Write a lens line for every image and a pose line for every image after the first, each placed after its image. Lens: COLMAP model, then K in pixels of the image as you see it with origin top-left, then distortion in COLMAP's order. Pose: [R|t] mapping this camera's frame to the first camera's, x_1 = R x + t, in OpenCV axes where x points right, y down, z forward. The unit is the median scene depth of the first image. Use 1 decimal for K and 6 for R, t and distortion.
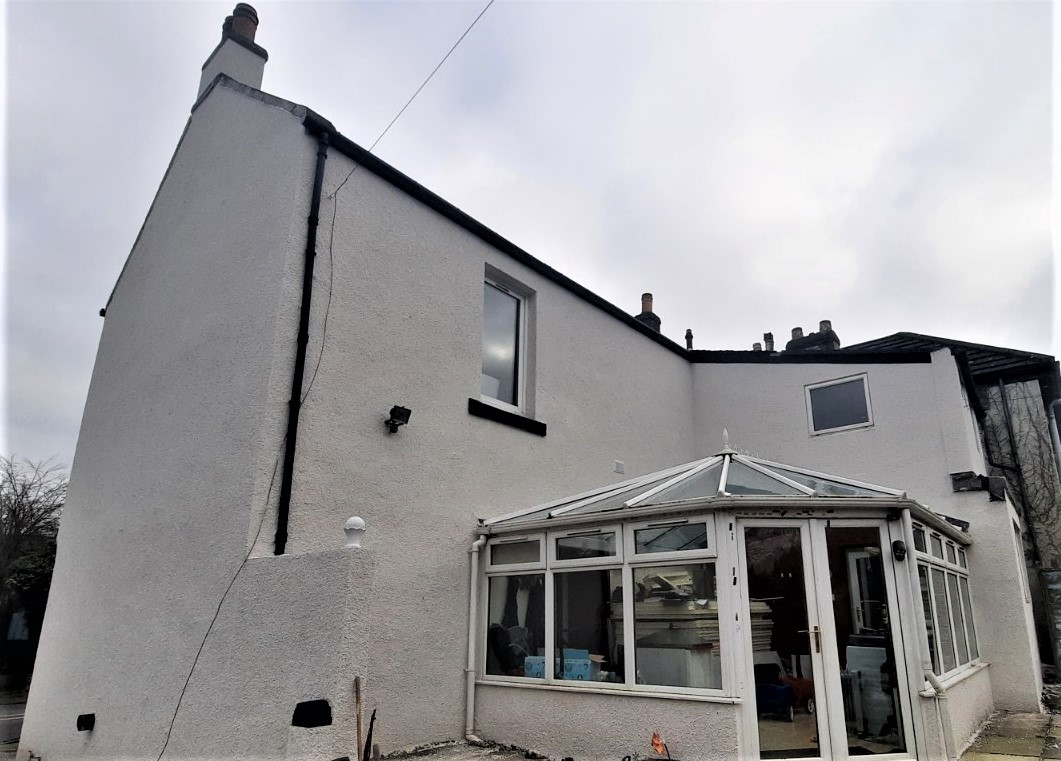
lens RADIAL K [[648.2, 0, 605.8], [0, 648.2, 425.2], [0, 0, 1]] dist [-0.025883, -0.005173]
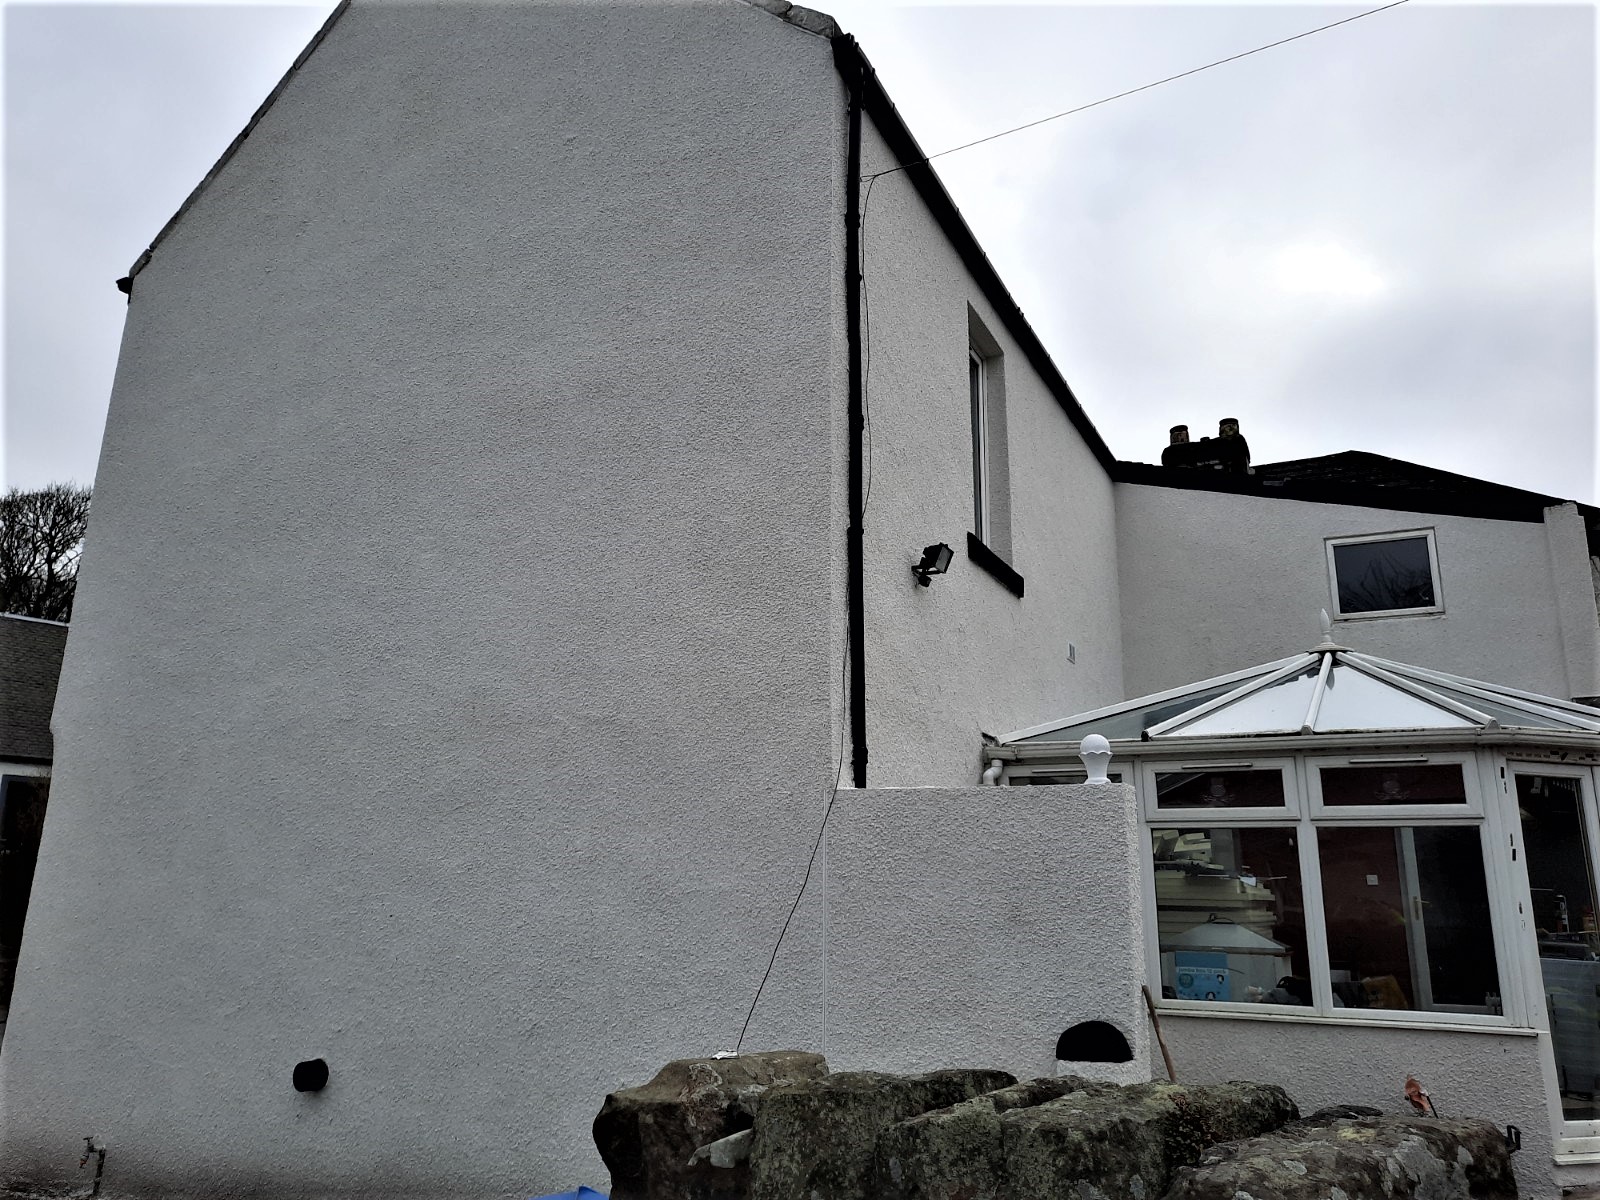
lens RADIAL K [[1201.5, 0, 758.0], [0, 1201.5, 554.4], [0, 0, 1]] dist [0.010513, -0.010313]
pose [[0.982233, 0.078739, 0.170345, -0.626143], [-0.080178, 0.996779, 0.001574, -0.006556], [-0.169673, -0.015204, 0.985383, -0.072893]]
